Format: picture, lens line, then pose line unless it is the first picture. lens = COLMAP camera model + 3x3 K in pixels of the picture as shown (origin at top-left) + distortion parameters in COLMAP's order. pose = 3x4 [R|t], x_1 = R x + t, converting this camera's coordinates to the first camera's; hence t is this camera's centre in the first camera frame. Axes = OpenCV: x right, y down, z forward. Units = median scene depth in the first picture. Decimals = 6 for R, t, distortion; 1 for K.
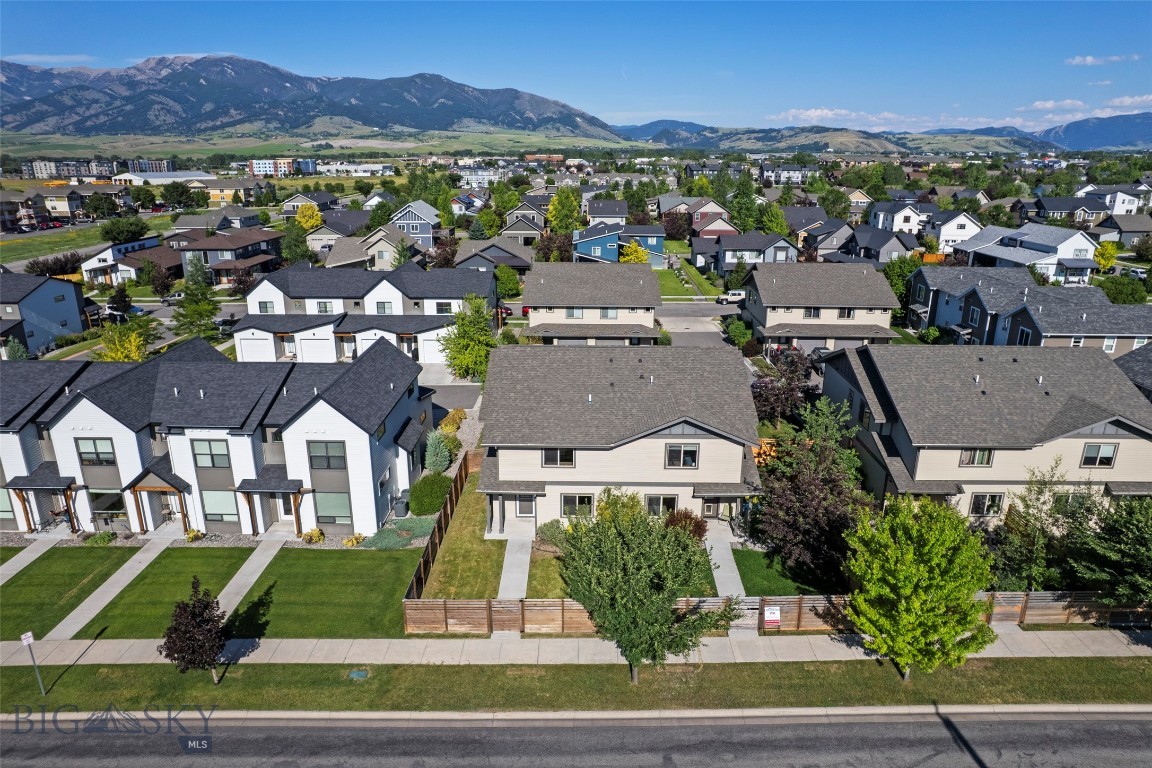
lens RADIAL K [[738.1, 0, 584.1], [0, 738.1, 388.0], [0, 0, 1]] dist [-0.061690, 0.041039]
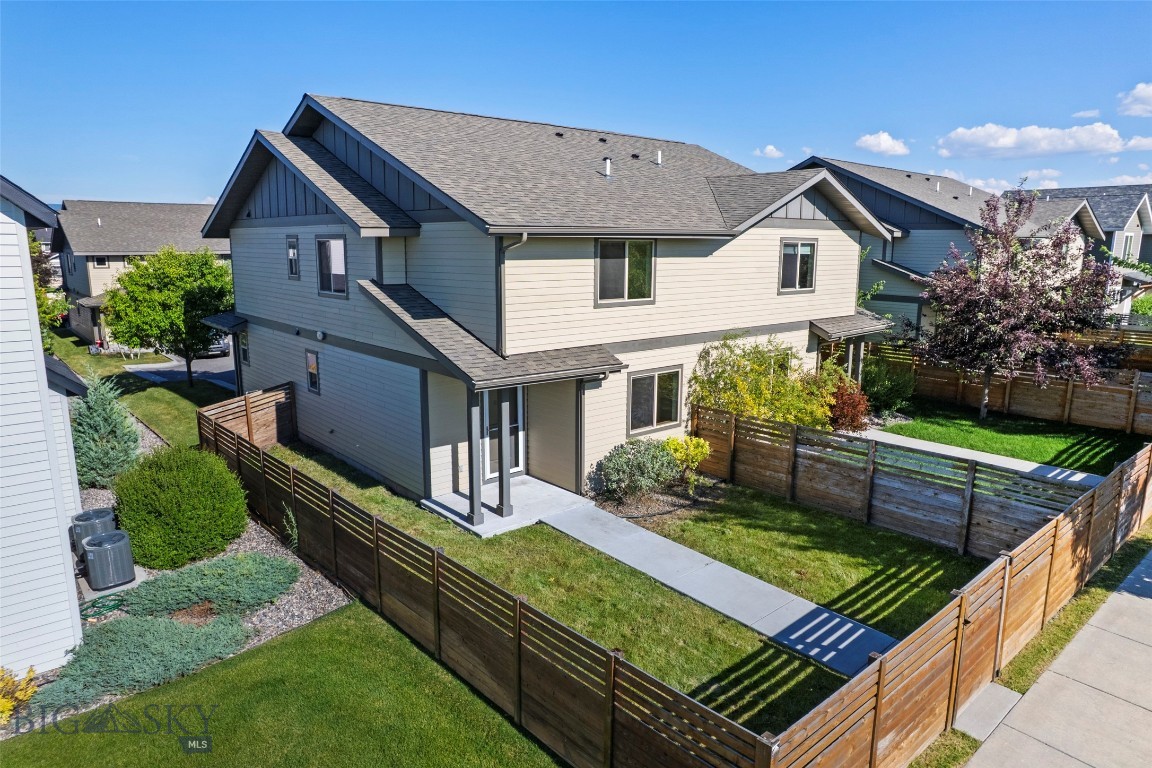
lens RADIAL K [[738.1, 0, 579.4], [0, 738.1, 387.6], [0, 0, 1]] dist [-0.061690, 0.041039]
pose [[0.753139, -0.131338, 0.644618, -0.308616], [0.203355, 0.978357, -0.038253, 0.156467], [-0.625642, 0.159896, 0.763548, 0.688934]]
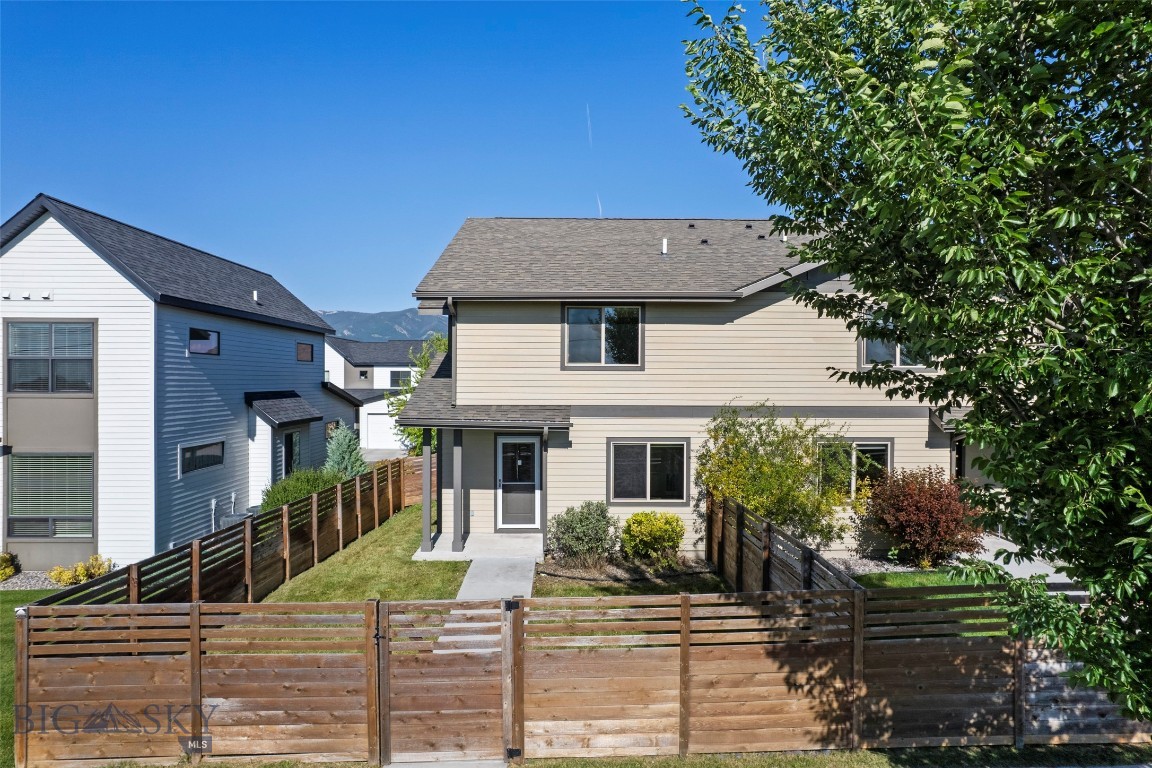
lens RADIAL K [[738.1, 0, 578.9], [0, 738.1, 384.1], [0, 0, 1]] dist [-0.061690, 0.041039]
pose [[0.999810, -0.004739, 0.018898, -0.053724], [0.010265, 0.952553, -0.304200, 0.231620], [-0.016560, 0.304336, 0.952421, 0.589827]]
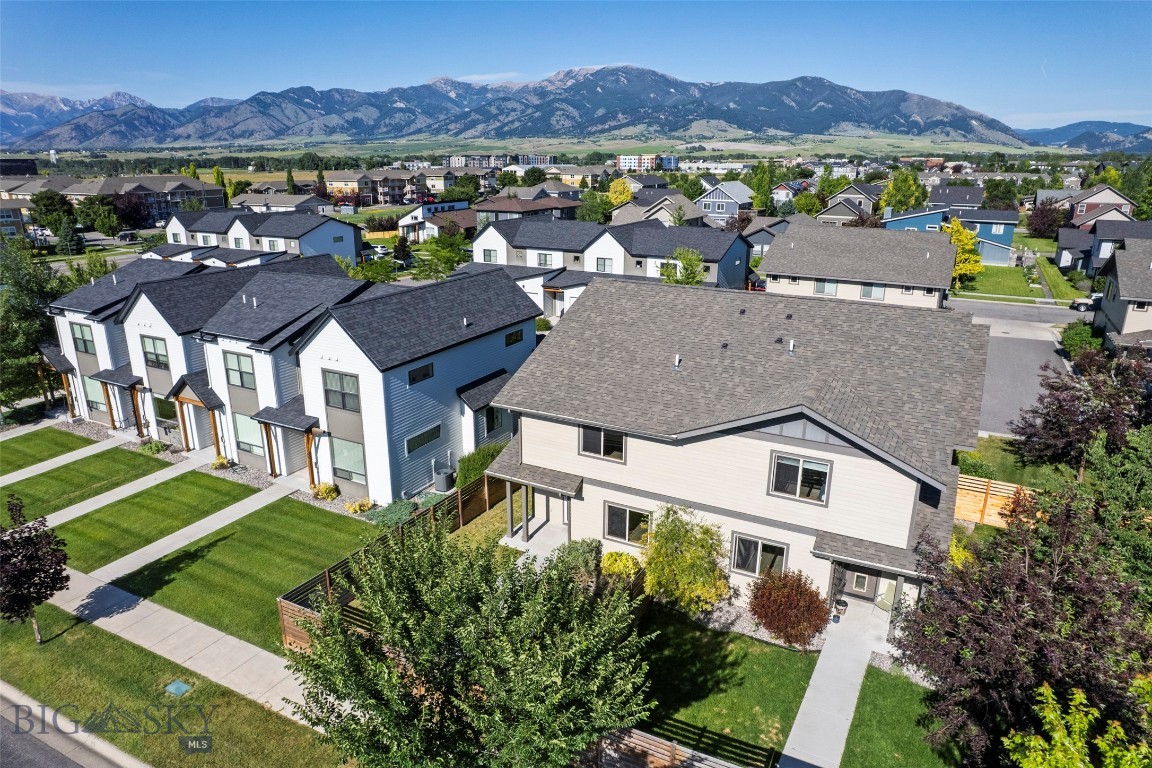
lens RADIAL K [[738.1, 0, 581.7], [0, 738.1, 386.7], [0, 0, 1]] dist [-0.061690, 0.041039]
pose [[0.886777, 0.136946, -0.441444, 0.213691], [-0.140559, 0.989764, 0.024692, 0.031329], [0.440307, 0.040153, 0.896949, 0.403580]]
